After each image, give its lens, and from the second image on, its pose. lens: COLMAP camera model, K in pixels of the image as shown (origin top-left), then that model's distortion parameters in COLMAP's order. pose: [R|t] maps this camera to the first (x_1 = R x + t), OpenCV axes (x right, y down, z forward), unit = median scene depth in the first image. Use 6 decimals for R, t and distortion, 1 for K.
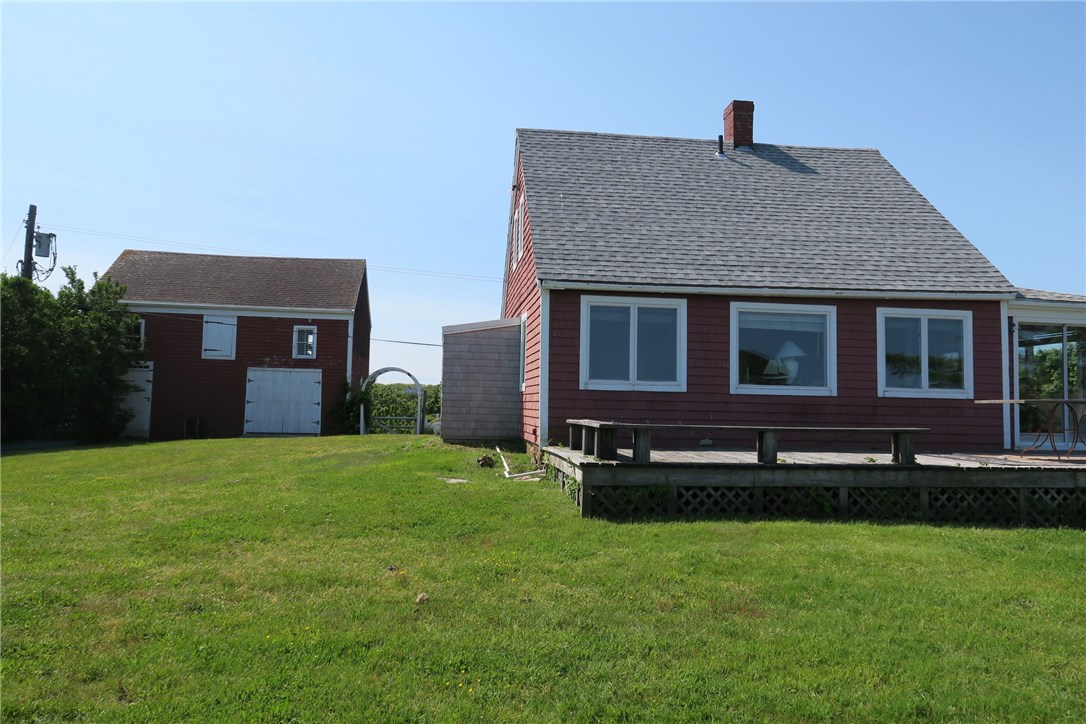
lens RADIAL K [[751.8, 0, 544.2], [0, 751.8, 361.3], [0, 0, 1]] dist [-0.009785, -0.000631]
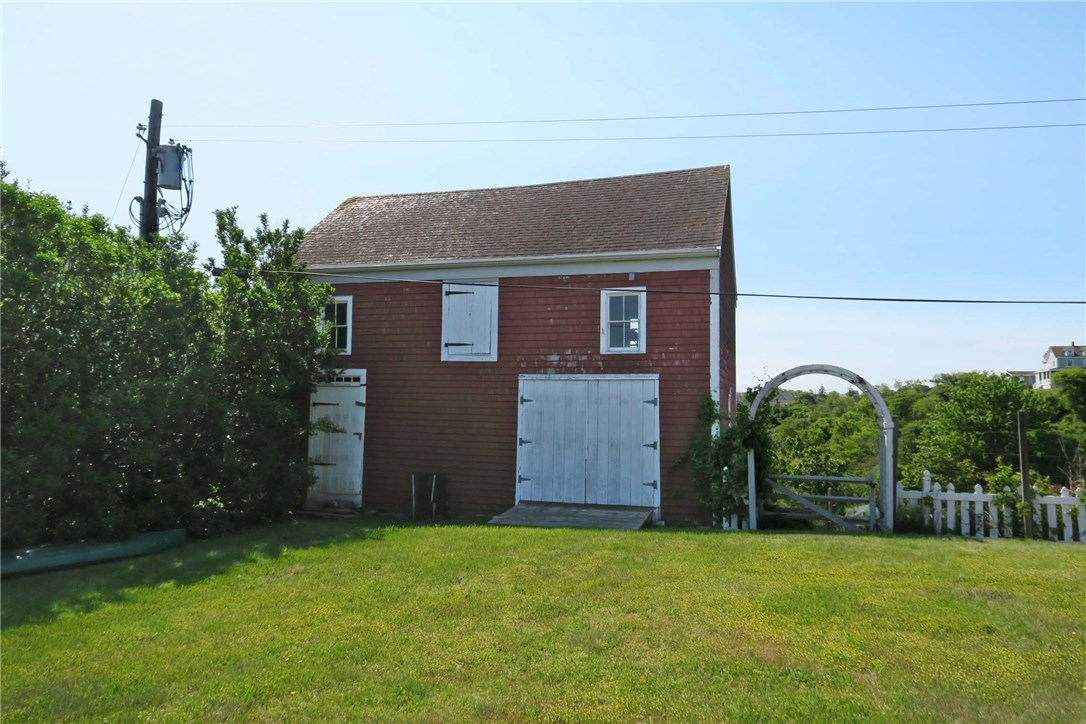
lens RADIAL K [[751.8, 0, 543.1], [0, 751.8, 361.3], [0, 0, 1]] dist [-0.009785, -0.000631]
pose [[0.910508, -0.036968, -0.411835, -0.164052], [0.031999, 0.999308, -0.018957, 0.008981], [0.412251, 0.004082, 0.911061, 0.527940]]
